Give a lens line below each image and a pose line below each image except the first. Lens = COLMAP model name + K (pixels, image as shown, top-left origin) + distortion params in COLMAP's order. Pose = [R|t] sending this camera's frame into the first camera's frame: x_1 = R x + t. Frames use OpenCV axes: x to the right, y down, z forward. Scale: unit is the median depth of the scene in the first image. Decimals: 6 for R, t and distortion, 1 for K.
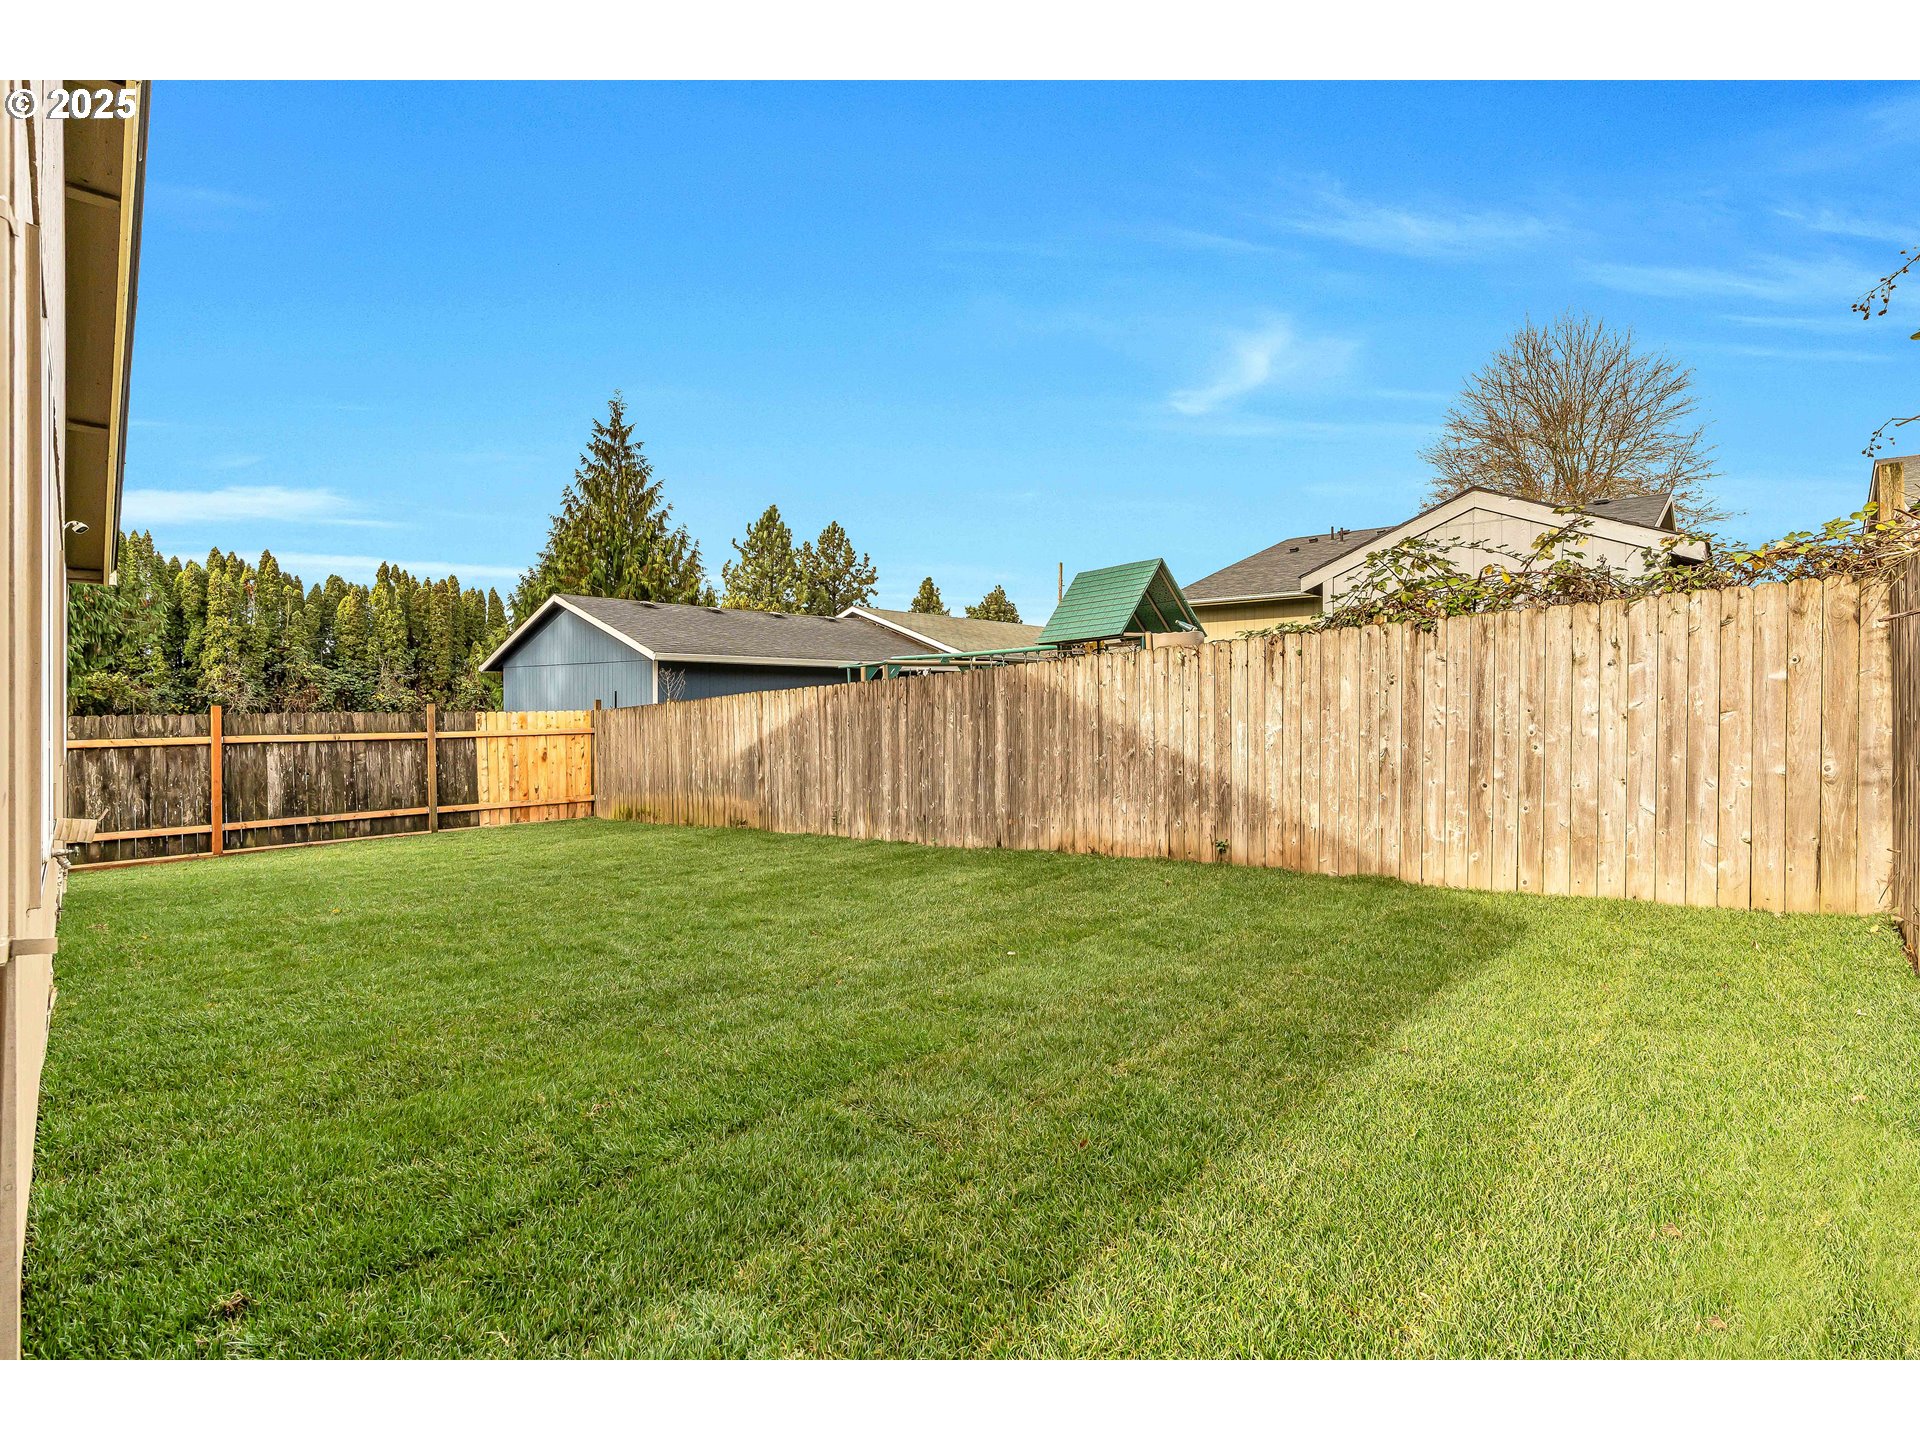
lens RADIAL K [[871.9, 0, 968.8], [0, 871.9, 714.4], [0, 0, 1]] dist [-0.001693, -0.000216]
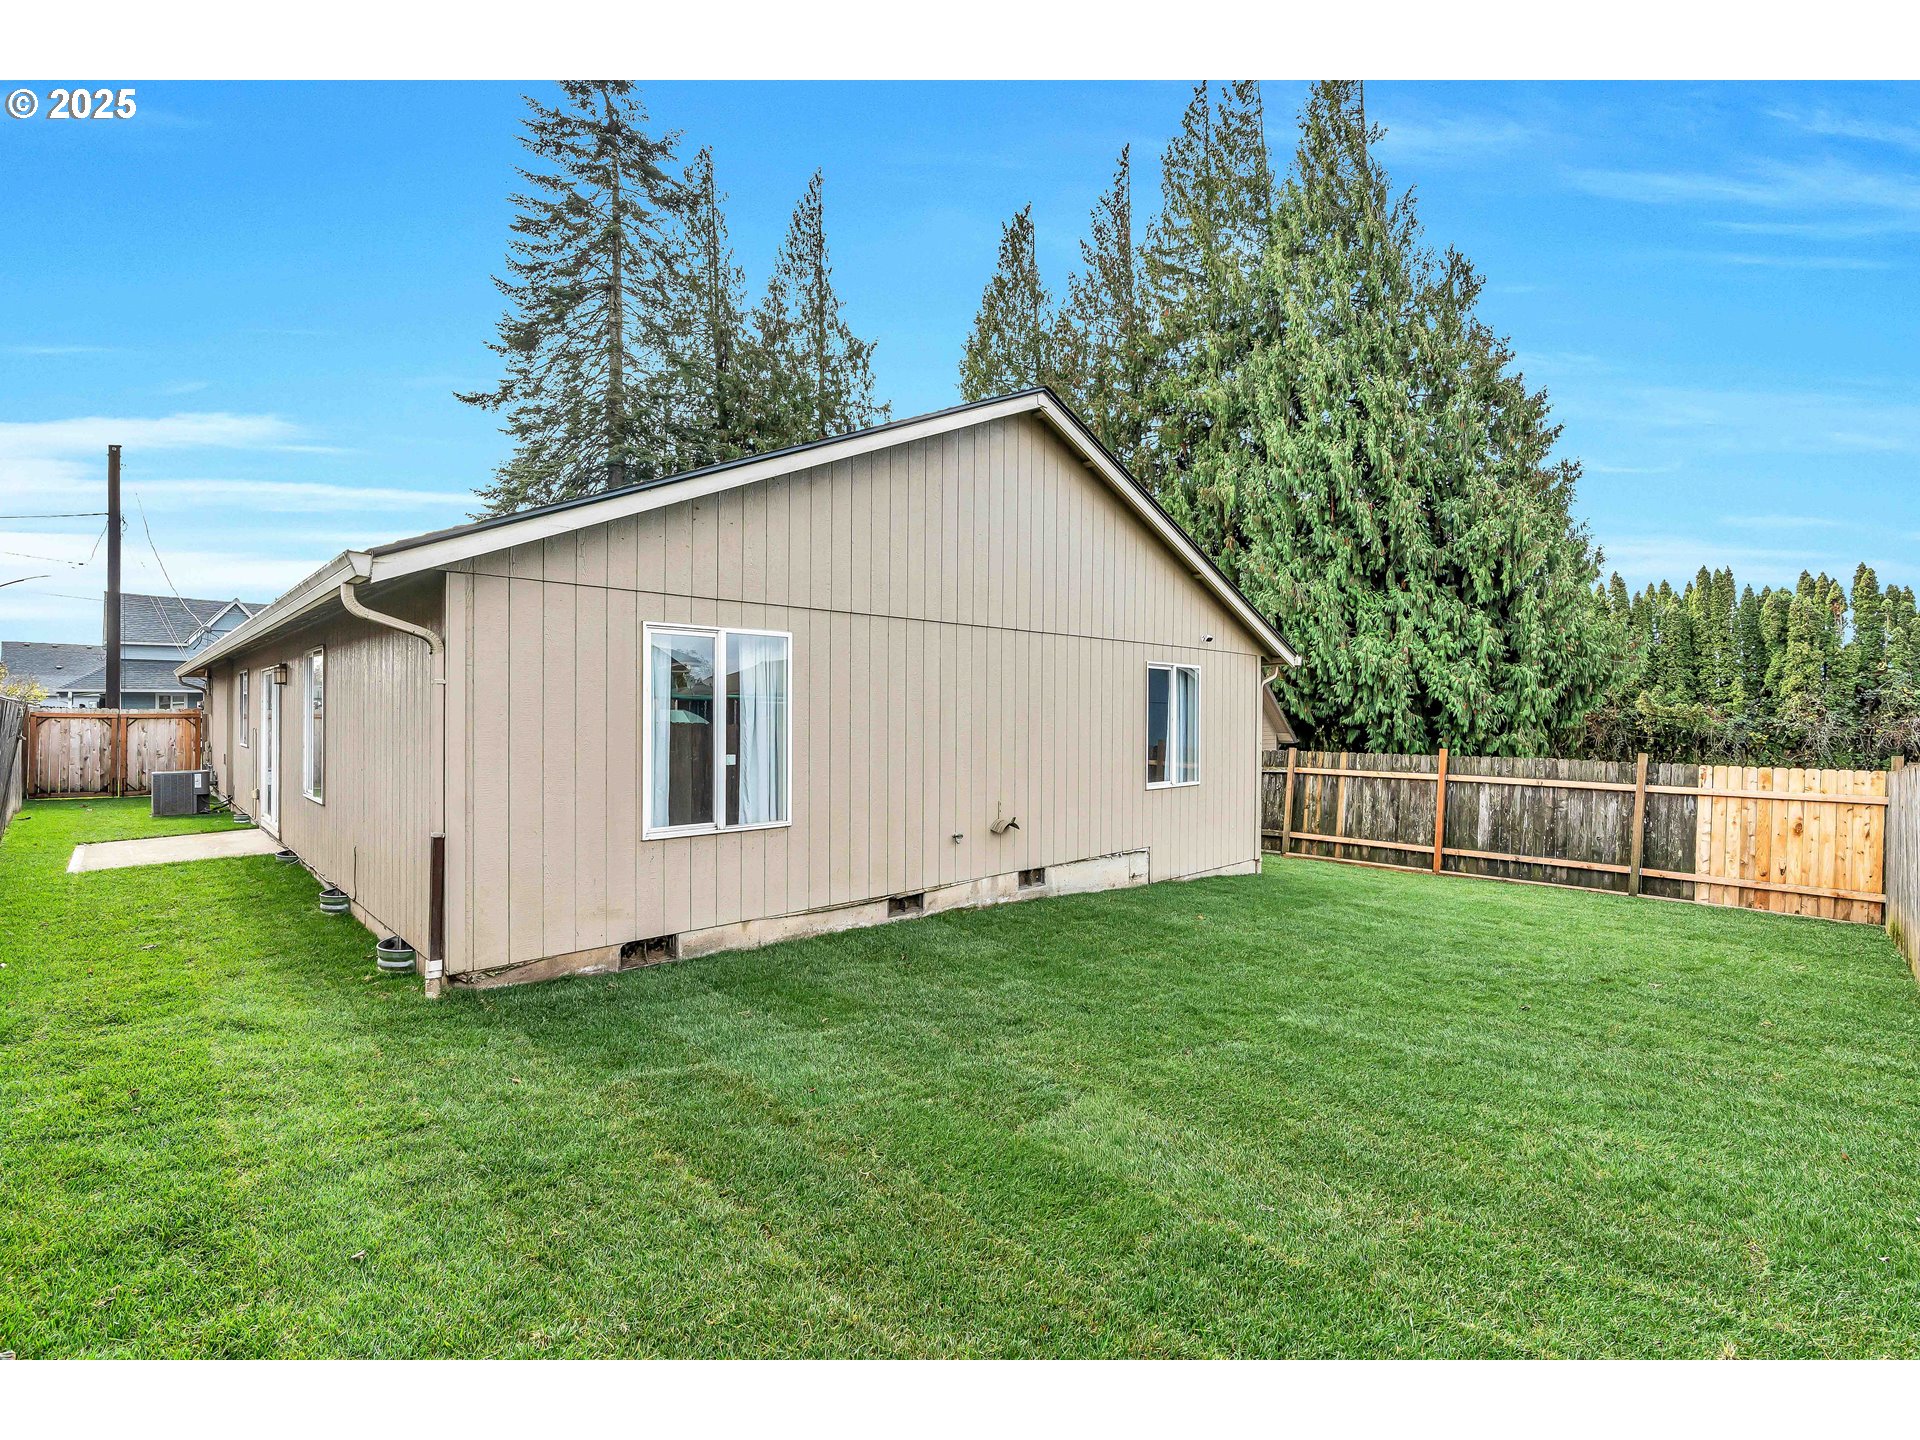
lens RADIAL K [[871.9, 0, 968.8], [0, 871.9, 714.4], [0, 0, 1]] dist [-0.001693, -0.000216]
pose [[-0.016568, 0.001124, -0.999862, 0.318132], [-0.024098, 0.999708, 0.001523, -0.039655], [0.999572, 0.024120, -0.016536, 0.334333]]
